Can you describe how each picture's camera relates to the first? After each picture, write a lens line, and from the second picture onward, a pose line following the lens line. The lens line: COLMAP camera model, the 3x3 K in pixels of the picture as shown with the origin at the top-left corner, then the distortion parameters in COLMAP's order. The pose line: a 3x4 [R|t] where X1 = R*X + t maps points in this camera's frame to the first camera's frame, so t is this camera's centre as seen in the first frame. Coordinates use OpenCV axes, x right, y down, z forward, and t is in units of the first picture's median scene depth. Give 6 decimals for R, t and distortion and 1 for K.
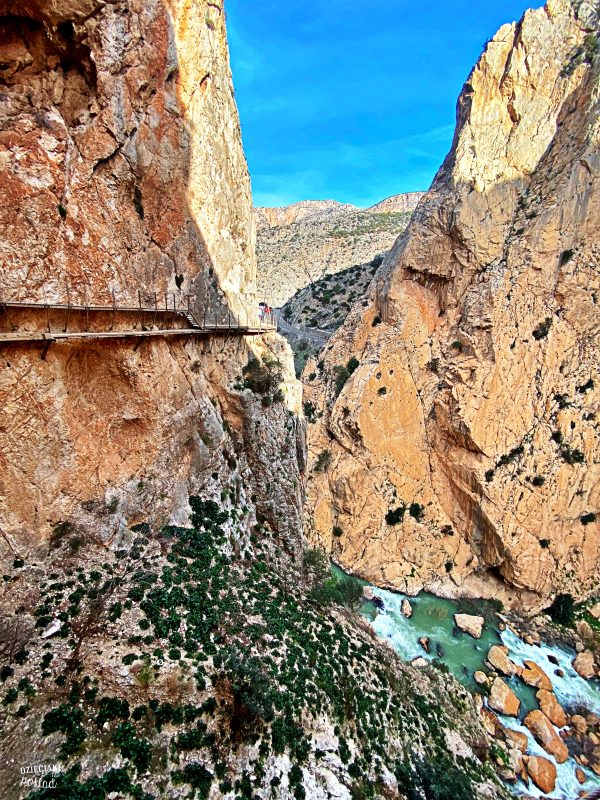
lens RADIAL K [[323.6, 0, 301.6], [0, 323.6, 400.5], [0, 0, 1]] dist [0.030733, -0.028239]
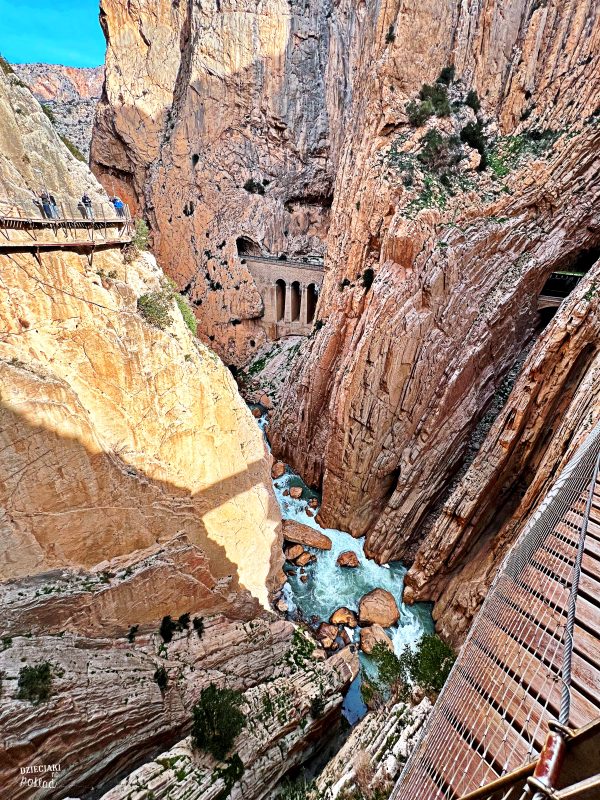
lens RADIAL K [[319.4, 0, 302.3], [0, 319.4, 398.5], [0, 0, 1]] dist [-0.001069, -0.000132]
pose [[0.932558, -0.194015, 0.304457, 0.590741], [0.111137, 0.956648, 0.269207, 0.328860], [-0.343489, -0.217214, 0.913692, -0.885888]]
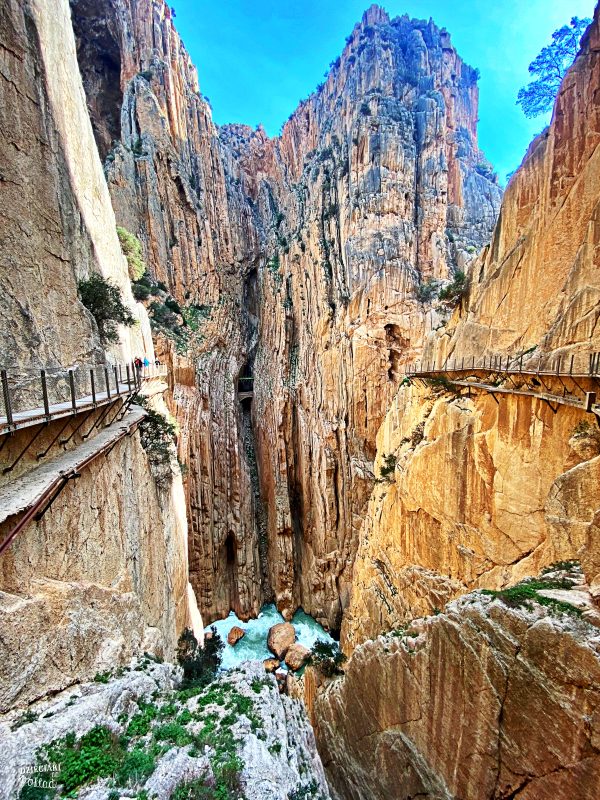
lens RADIAL K [[323.6, 0, 301.6], [0, 323.6, 400.5], [0, 0, 1]] dist [0.030733, -0.028239]
pose [[0.175451, -0.207156, 0.962447, 0.024150], [0.303341, 0.941423, 0.147333, 0.250167], [-0.936590, 0.266100, 0.228012, -0.793620]]
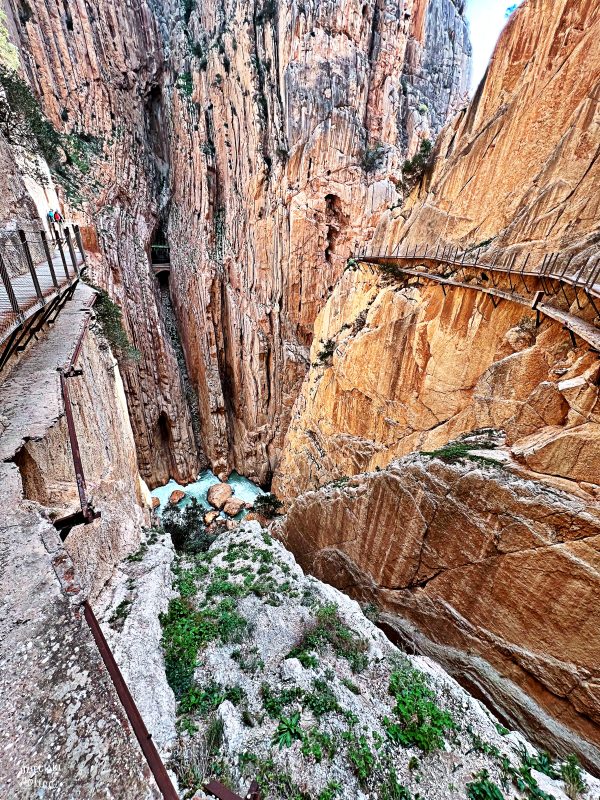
lens RADIAL K [[319.4, 0, 302.3], [0, 319.4, 398.5], [0, 0, 1]] dist [-0.001069, -0.000132]
pose [[-0.042519, -0.531831, 0.845782, 0.030488], [0.208593, 0.823166, 0.528097, 0.237260], [-0.977078, 0.198878, 0.075936, -0.751599]]
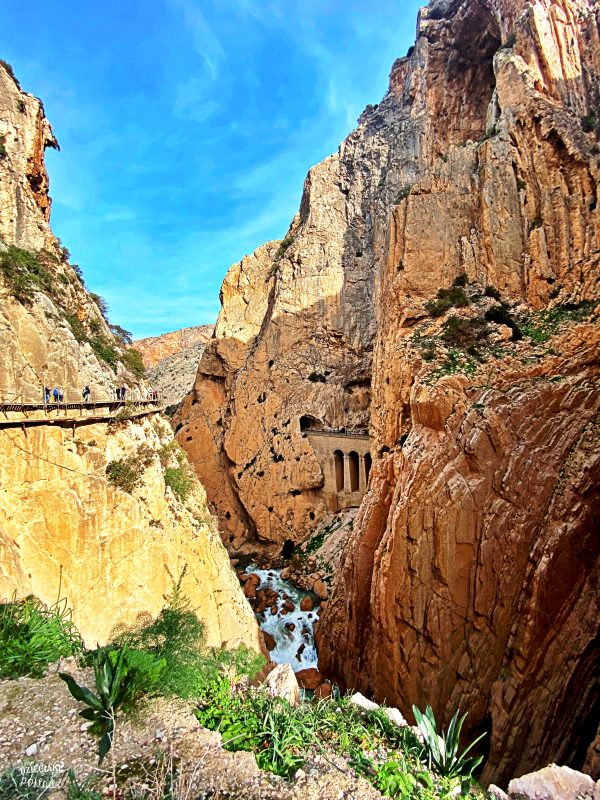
lens RADIAL K [[321.9, 0, 300.5], [0, 321.9, 401.2], [0, 0, 1]] dist [0.031067, -0.027744]
pose [[0.990703, -0.093624, 0.098702, 0.771169], [0.117392, 0.954979, -0.272458, 0.365398], [-0.068750, 0.281512, 0.957092, -0.894398]]
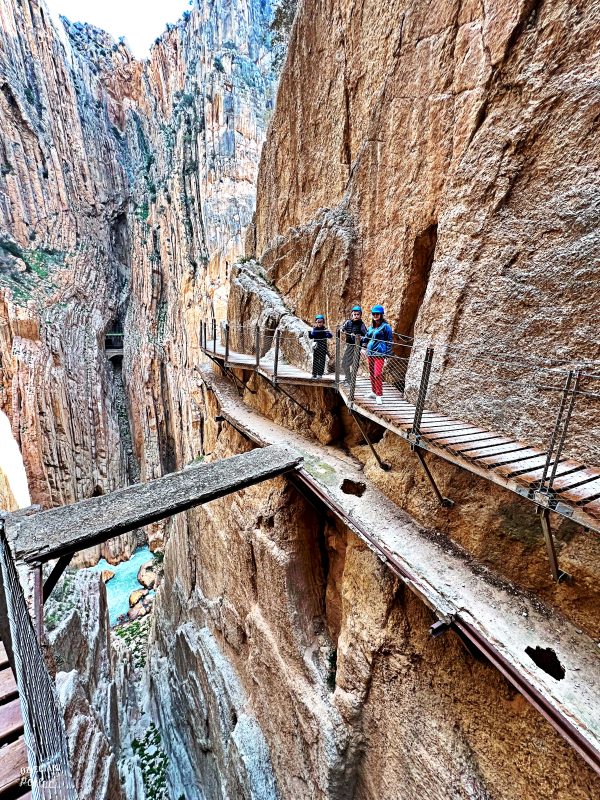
lens RADIAL K [[320.2, 0, 301.3], [0, 320.2, 398.6], [0, 0, 1]] dist [-0.000839, 0.000610]
pose [[-0.115401, -0.314813, 0.942112, -0.097969], [0.240412, 0.911398, 0.333998, 0.290820], [-0.963787, 0.265039, -0.029491, -0.958394]]
